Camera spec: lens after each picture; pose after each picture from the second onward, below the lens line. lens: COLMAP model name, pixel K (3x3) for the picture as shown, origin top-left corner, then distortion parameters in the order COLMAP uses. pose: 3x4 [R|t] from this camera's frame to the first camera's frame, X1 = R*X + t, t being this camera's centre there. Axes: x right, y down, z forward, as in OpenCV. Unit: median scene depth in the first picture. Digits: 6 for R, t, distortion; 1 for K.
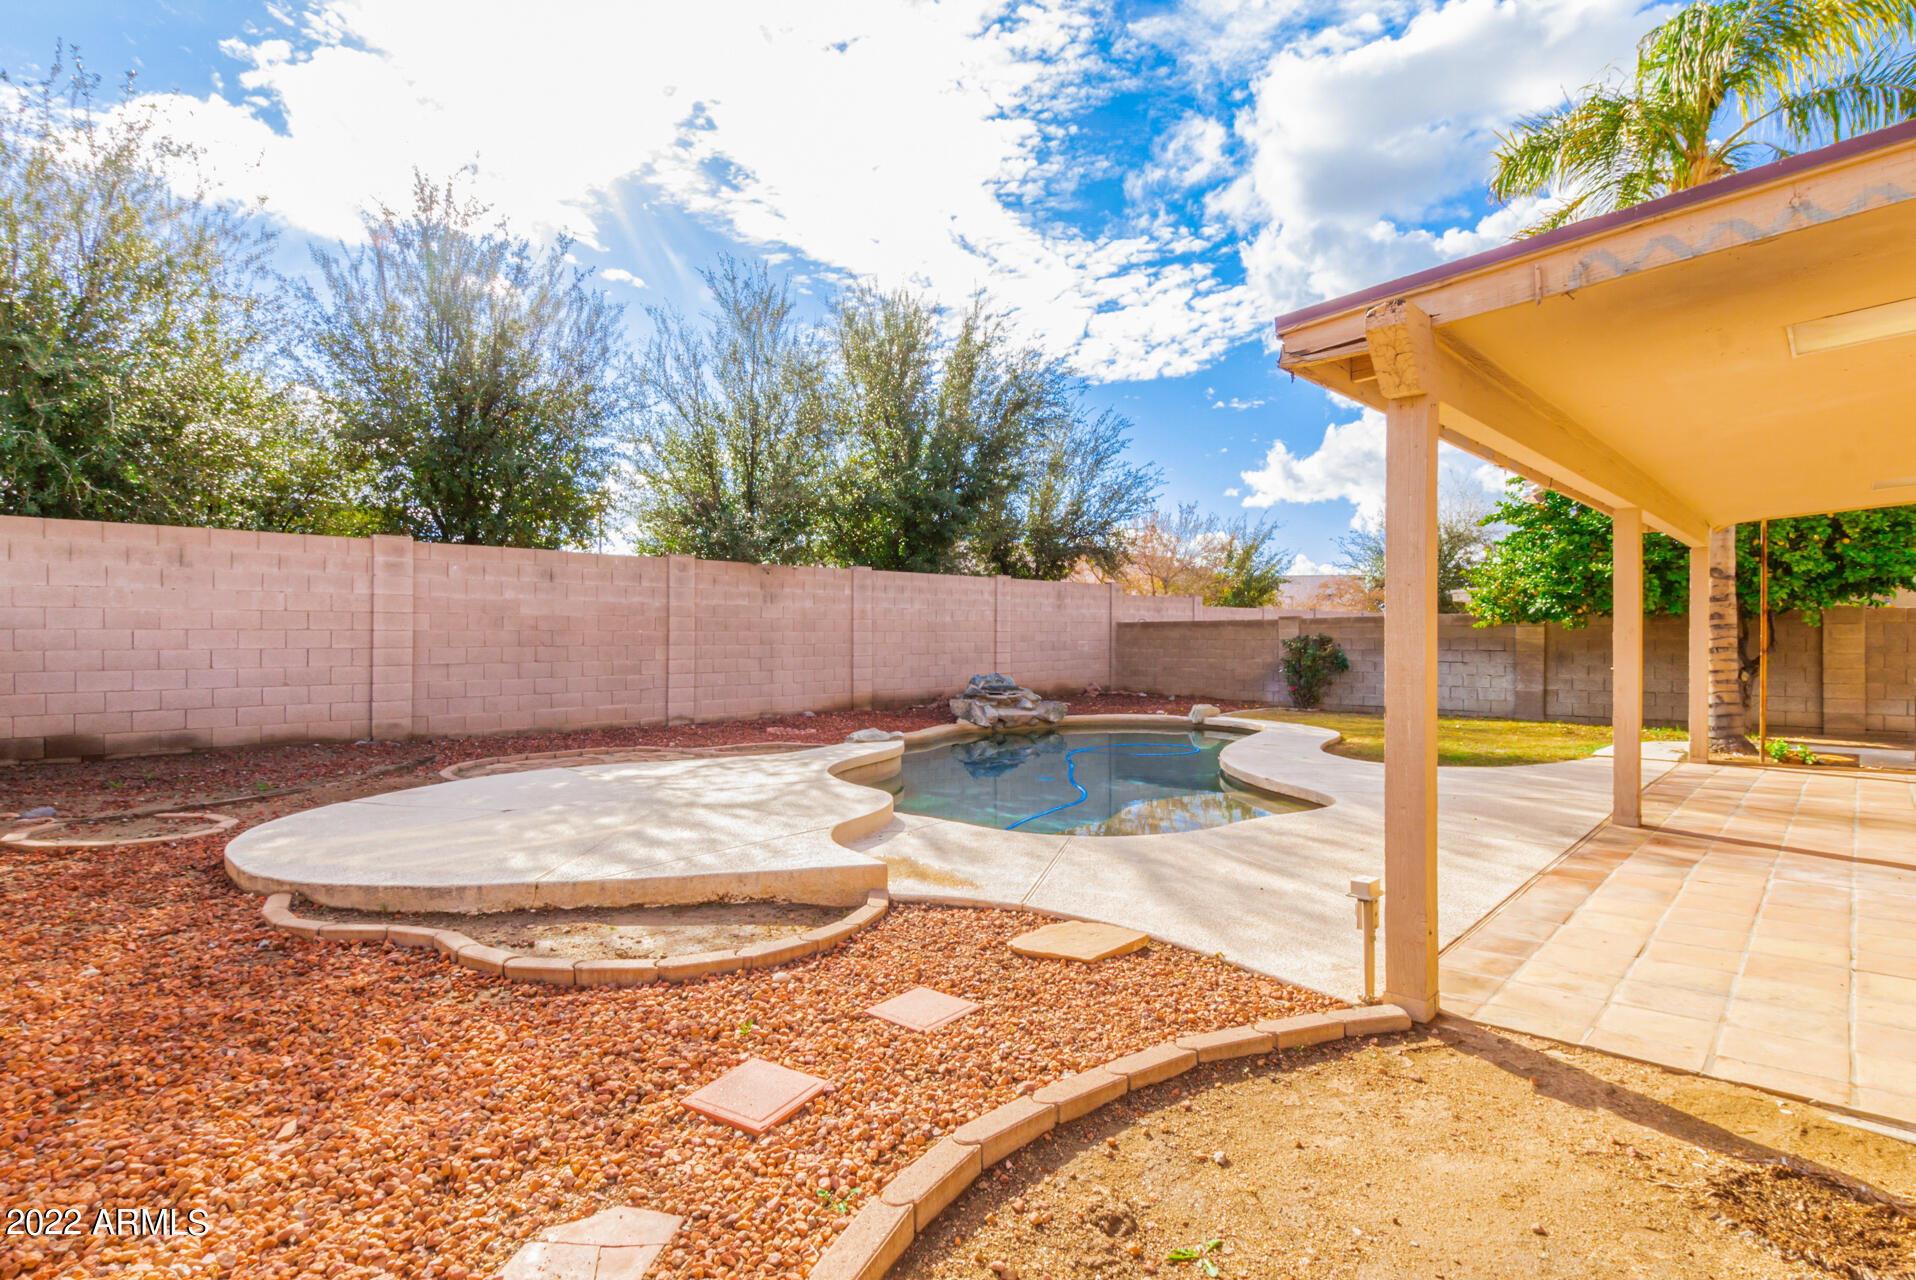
lens RADIAL K [[887.7, 0, 958.0], [0, 887.7, 640.0], [0, 0, 1]] dist [0.001997, 0.000432]
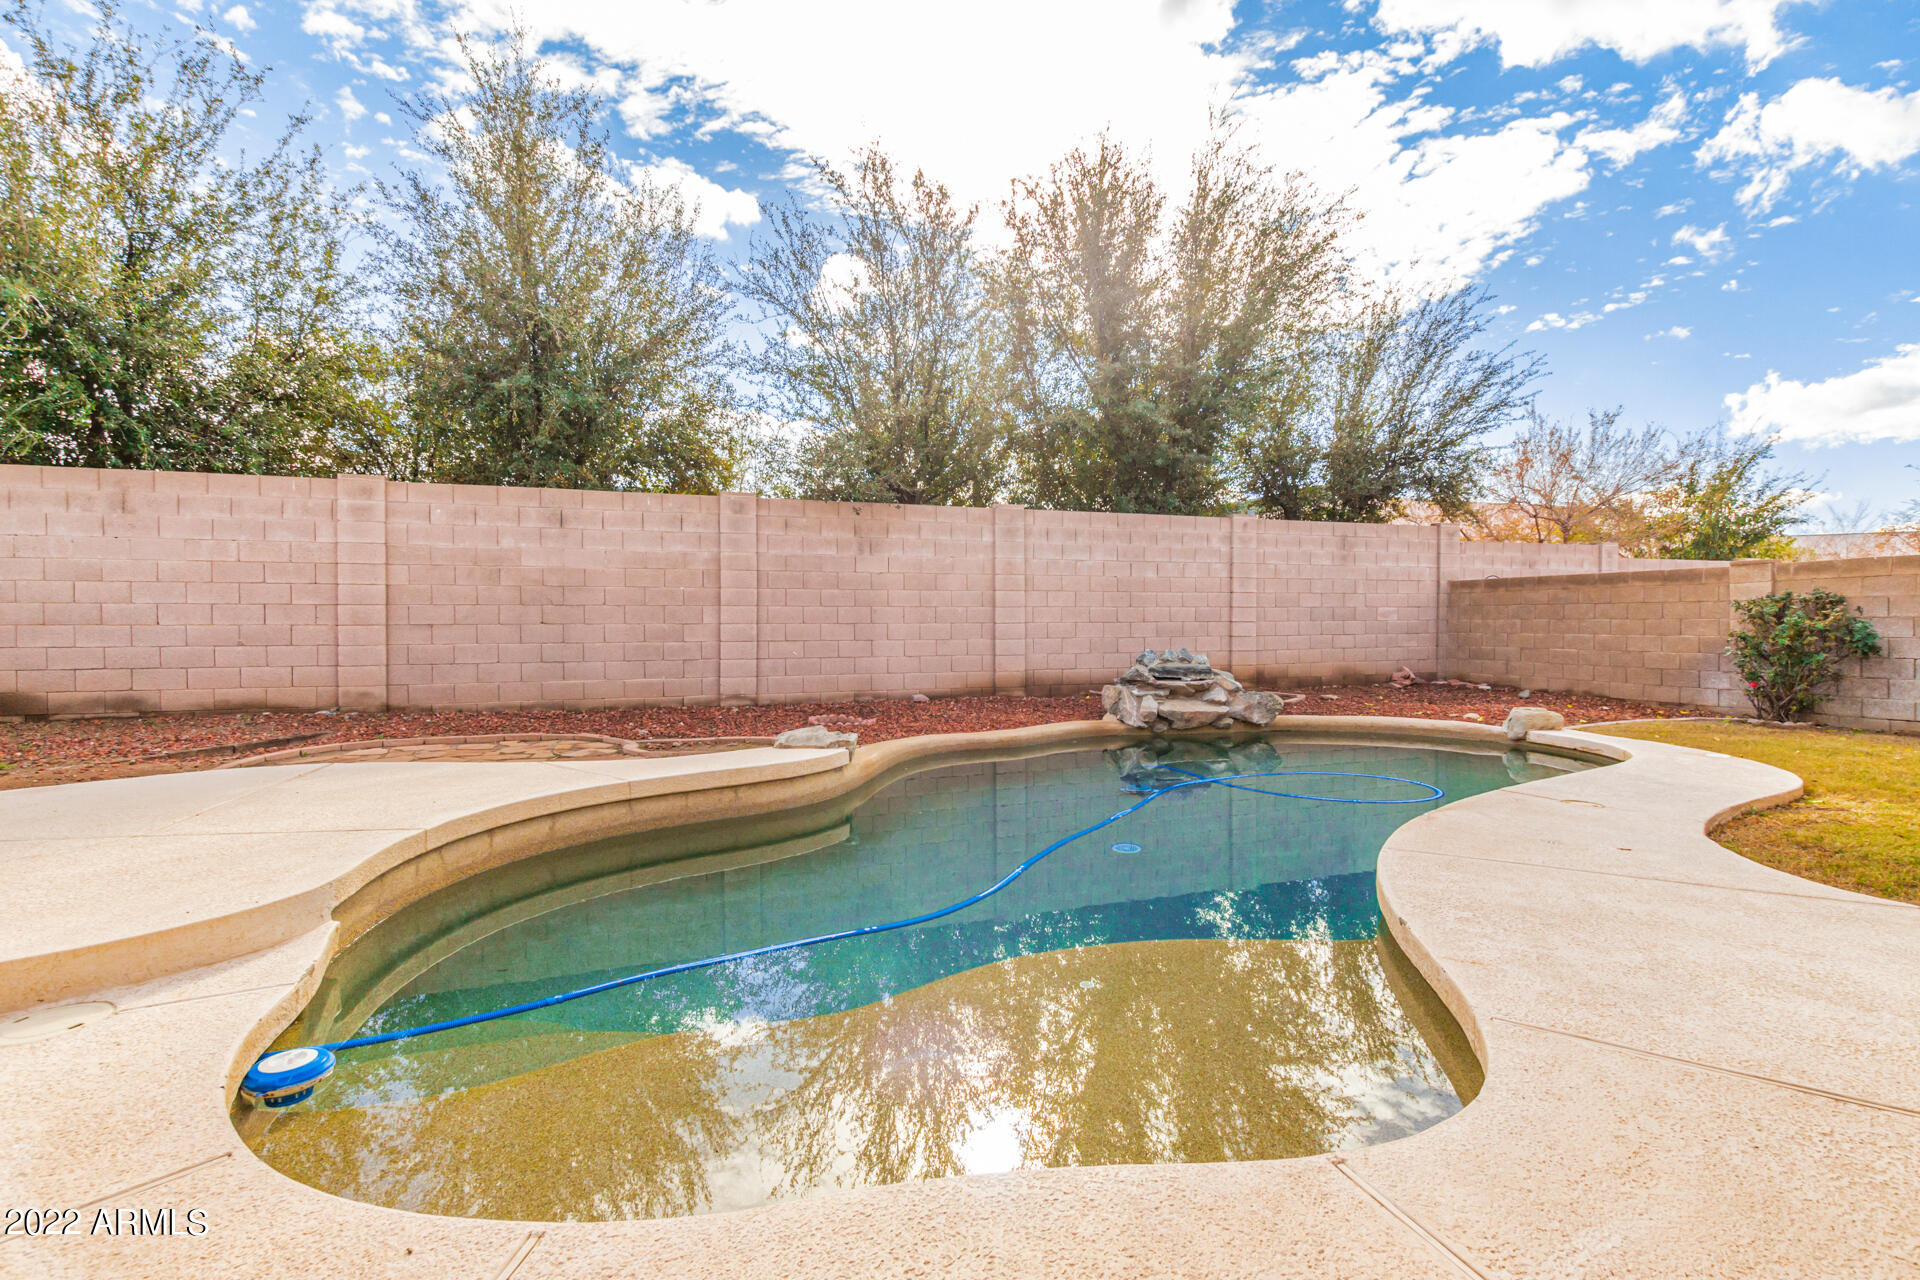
lens RADIAL K [[889.6, 0, 960.0], [0, 889.6, 640.0], [0, 0, 1]] dist [0.001997, 0.000432]
pose [[0.910343, 0.011029, -0.413708, 0.177007], [-0.001223, 0.999712, 0.023961, 0.015092], [0.413854, -0.021306, 0.910094, 0.313693]]
